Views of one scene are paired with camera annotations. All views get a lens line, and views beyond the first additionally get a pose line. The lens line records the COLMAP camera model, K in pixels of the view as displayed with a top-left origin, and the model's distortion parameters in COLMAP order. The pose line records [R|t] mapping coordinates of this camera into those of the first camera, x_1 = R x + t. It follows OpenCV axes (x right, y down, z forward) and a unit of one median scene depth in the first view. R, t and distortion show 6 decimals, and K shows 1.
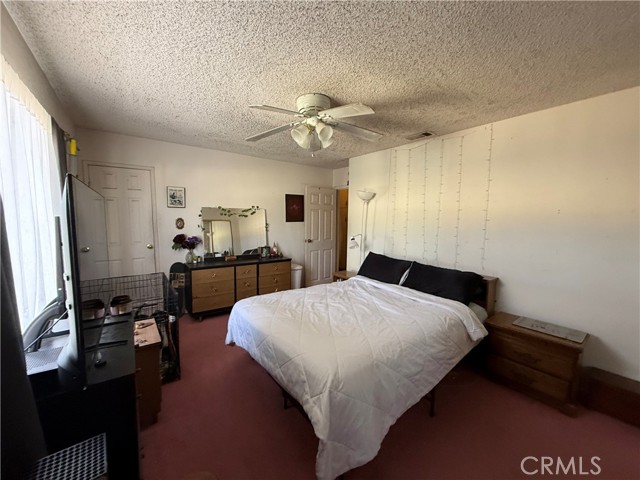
lens RADIAL K [[255.0, 0, 317.3], [0, 255.0, 240.8], [0, 0, 1]] dist [0.000607, 0.000247]
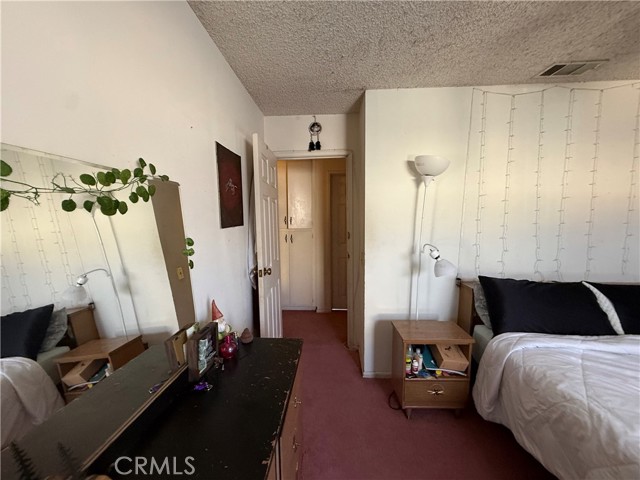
lens RADIAL K [[255.0, 0, 320.4], [0, 255.0, 238.0], [0, 0, 1]] dist [0.000607, 0.000247]
pose [[0.650235, -0.082253, 0.755267, -0.379964], [0.088889, 0.995531, 0.031891, -0.077450], [-0.754515, 0.046398, 0.654641, 0.895217]]
